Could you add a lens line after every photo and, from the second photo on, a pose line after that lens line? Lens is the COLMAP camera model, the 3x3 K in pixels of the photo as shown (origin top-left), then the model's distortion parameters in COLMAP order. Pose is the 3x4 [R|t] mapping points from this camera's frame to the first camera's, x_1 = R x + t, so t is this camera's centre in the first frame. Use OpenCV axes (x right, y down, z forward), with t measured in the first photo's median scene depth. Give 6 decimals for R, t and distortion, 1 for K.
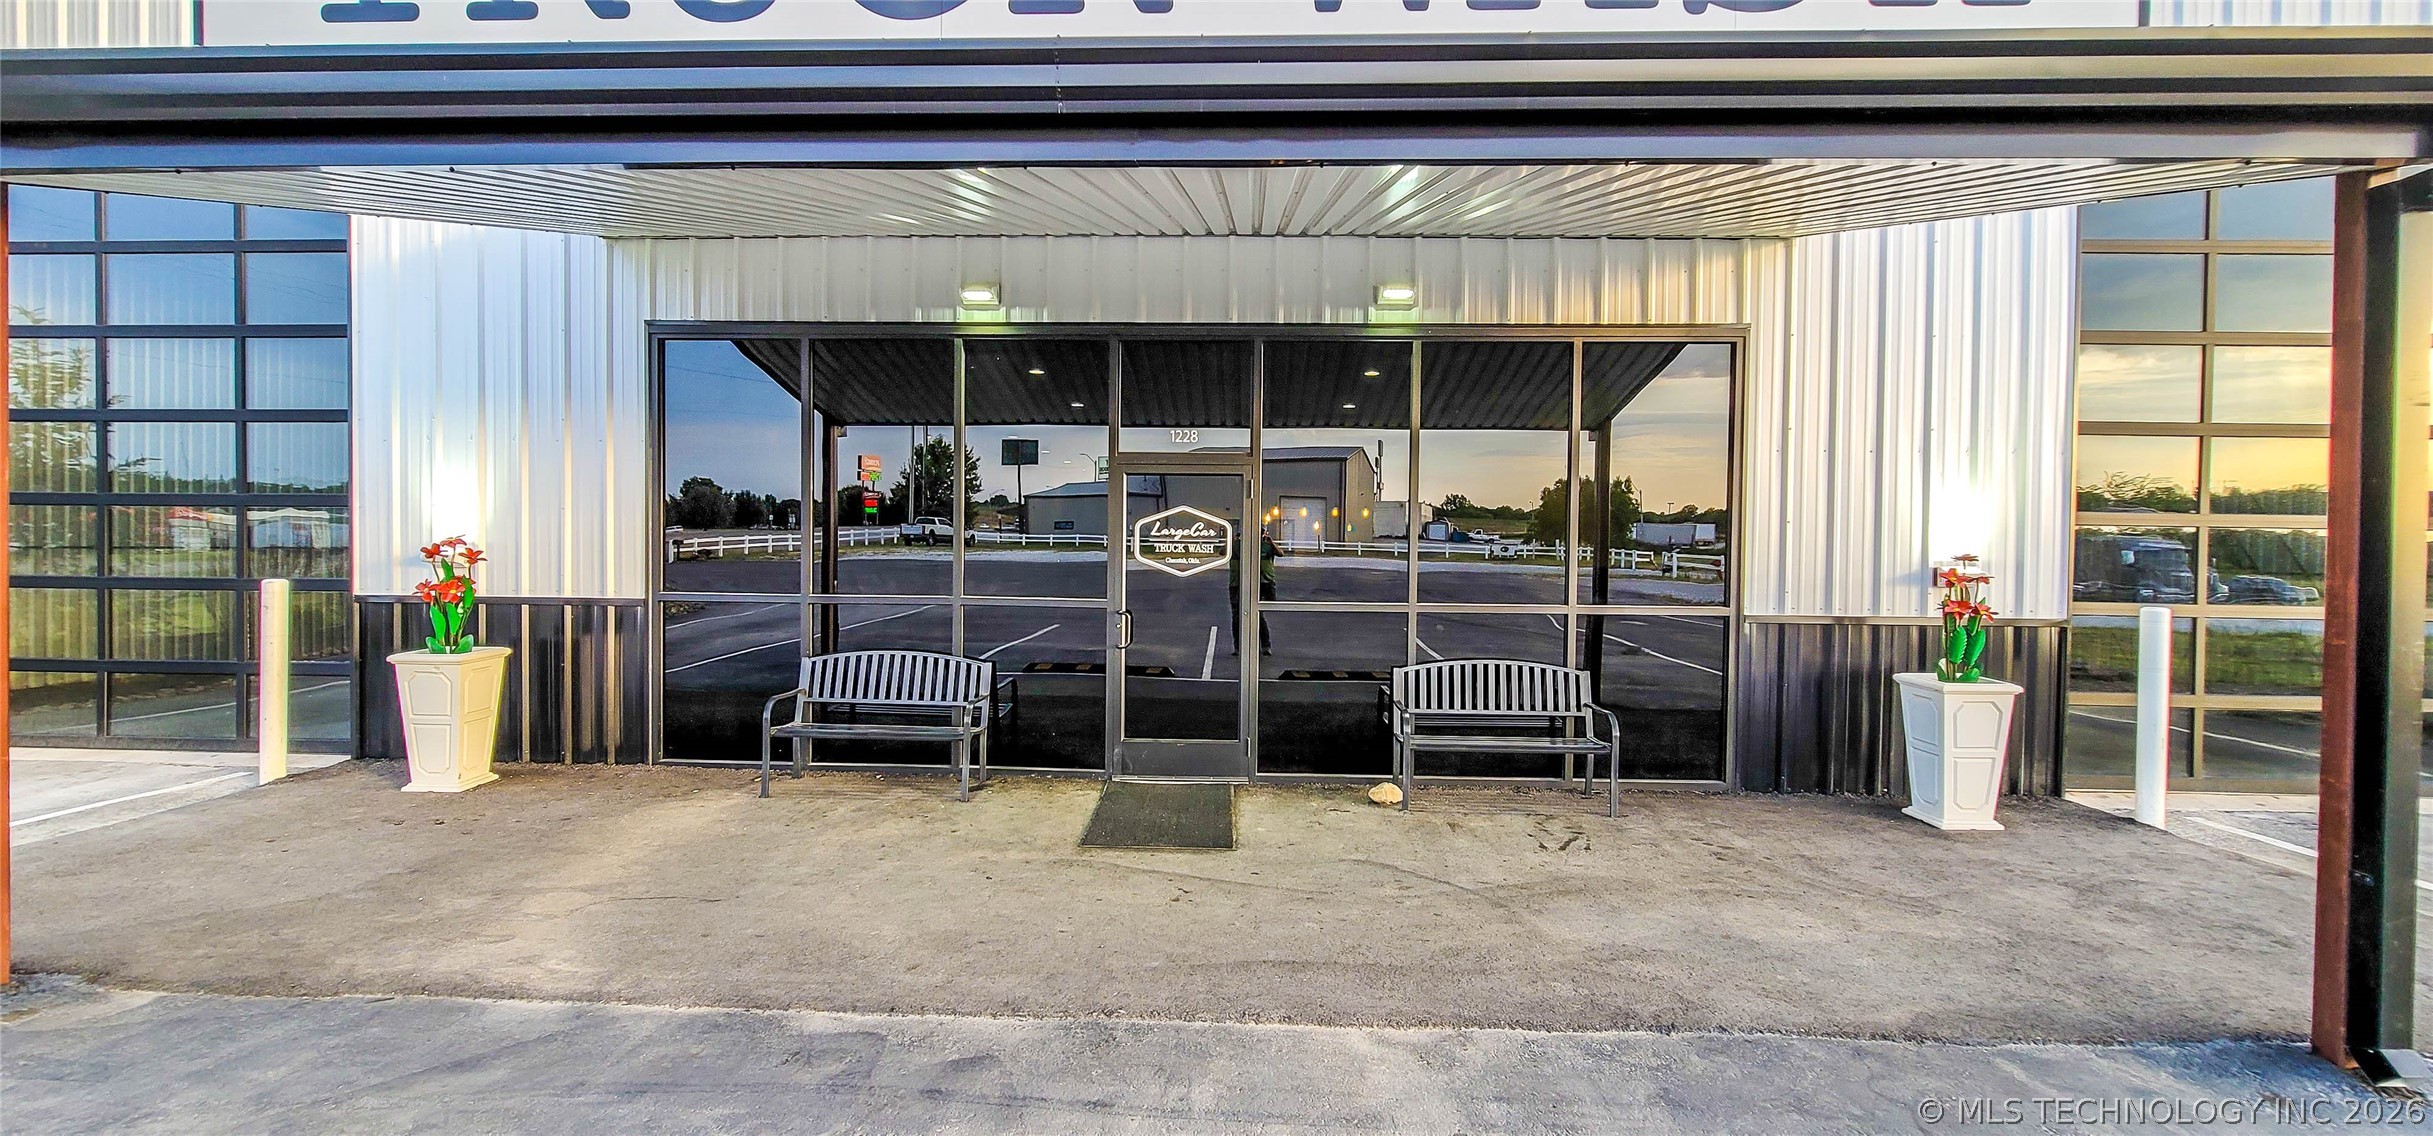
lens RADIAL K [[998.5, 0, 1208.8], [0, 998.5, 561.8], [0, 0, 1]] dist [-0.003954, 0.000325]
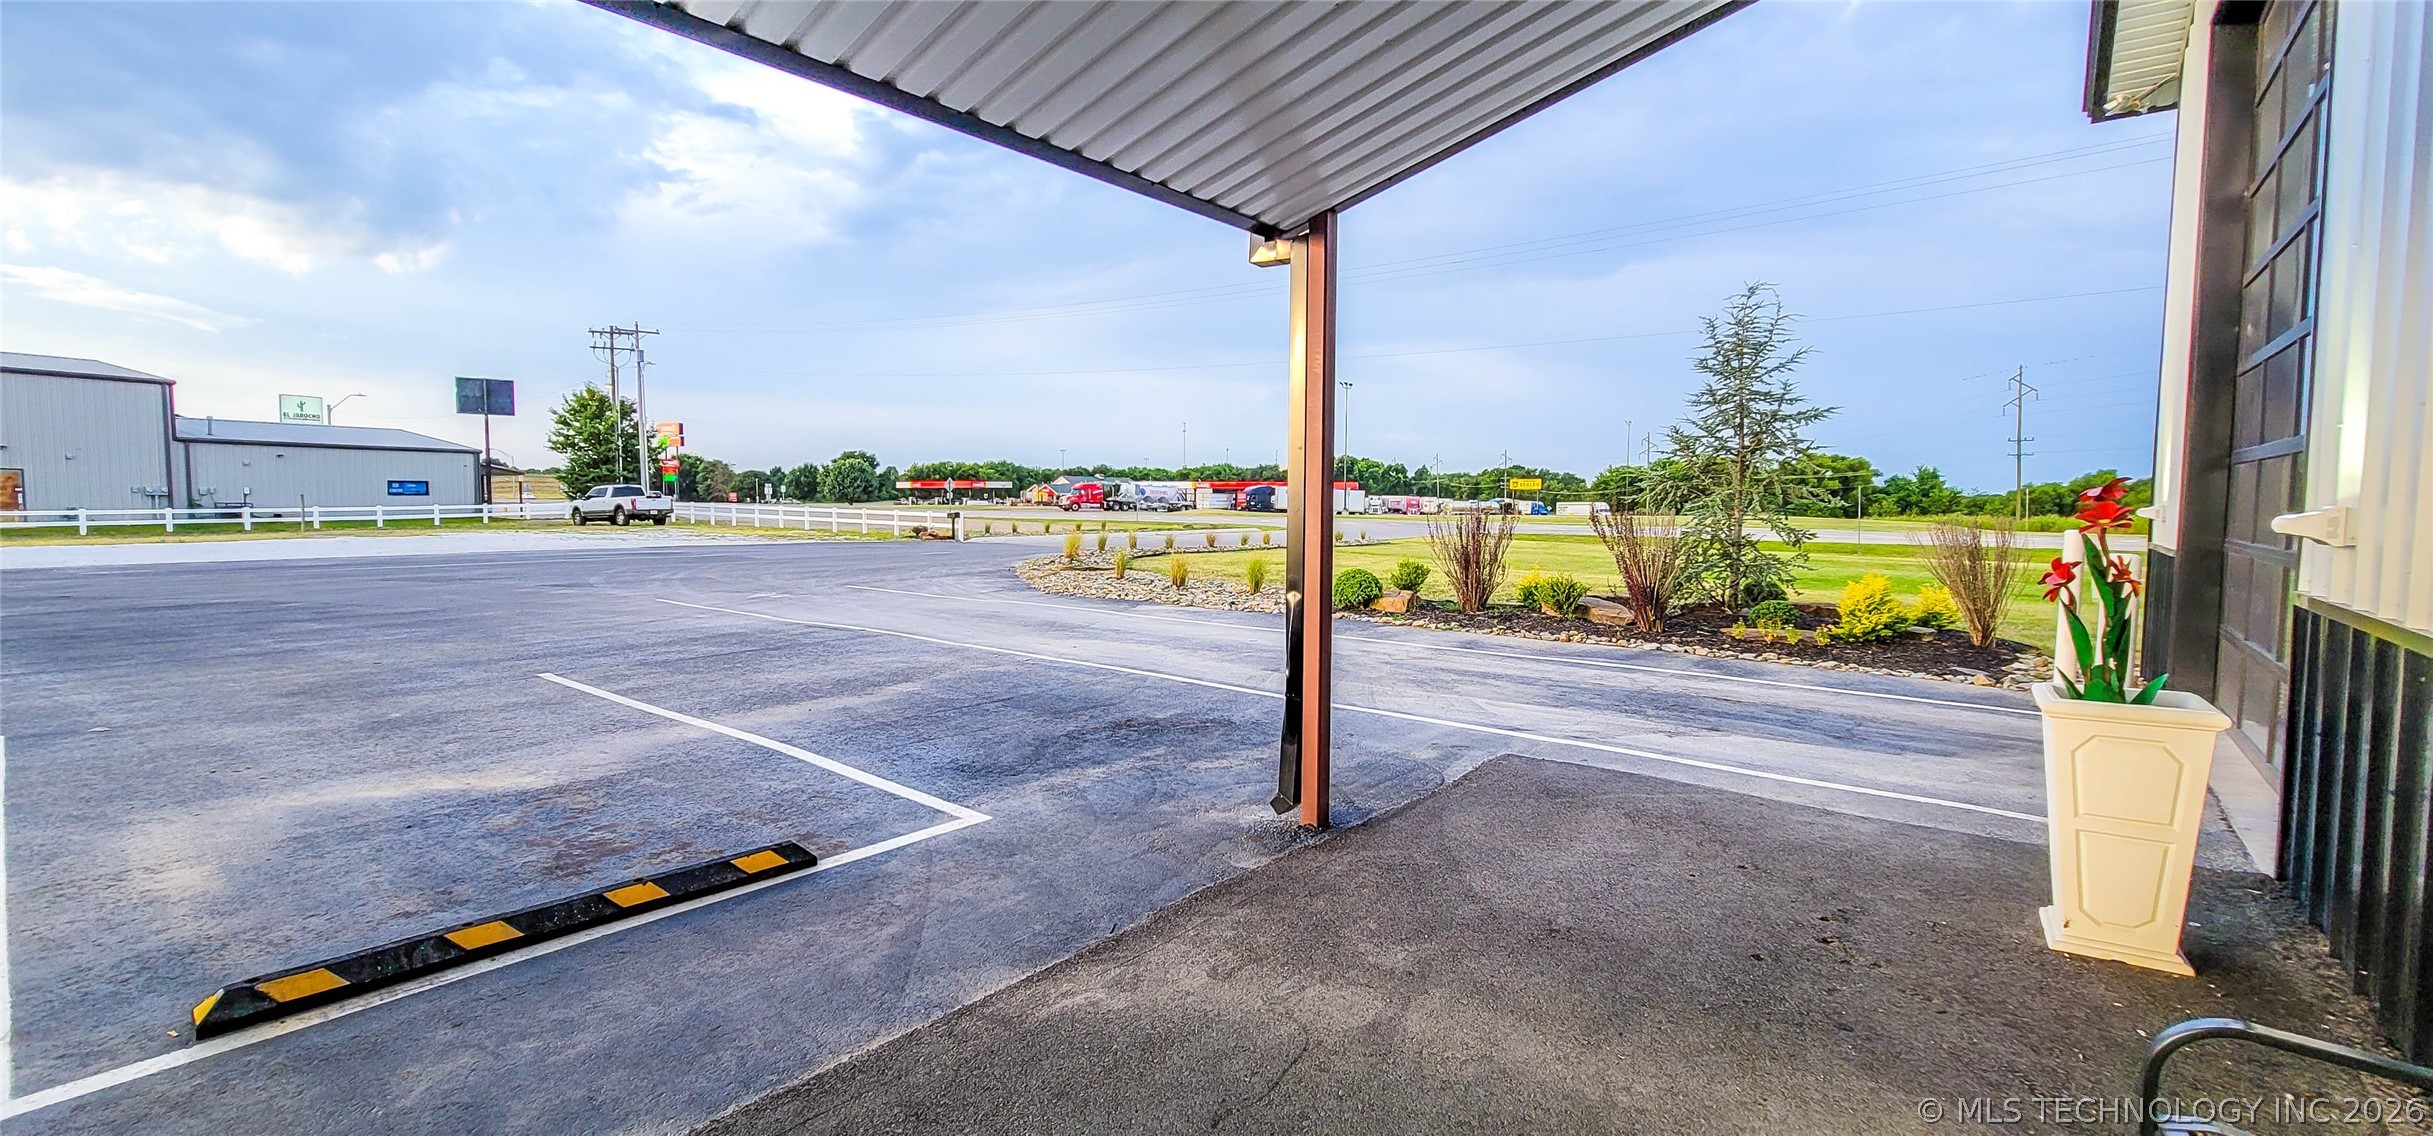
lens RADIAL K [[999.1, 0, 1246.9], [0, 999.1, 546.7], [0, 0, 1]] dist [-0.002764, -0.000075]
pose [[-0.589078, 0.037325, -0.807214, -0.032084], [-0.019214, 0.998003, 0.060168, -0.022846], [0.807848, 0.050953, -0.587184, 0.950268]]
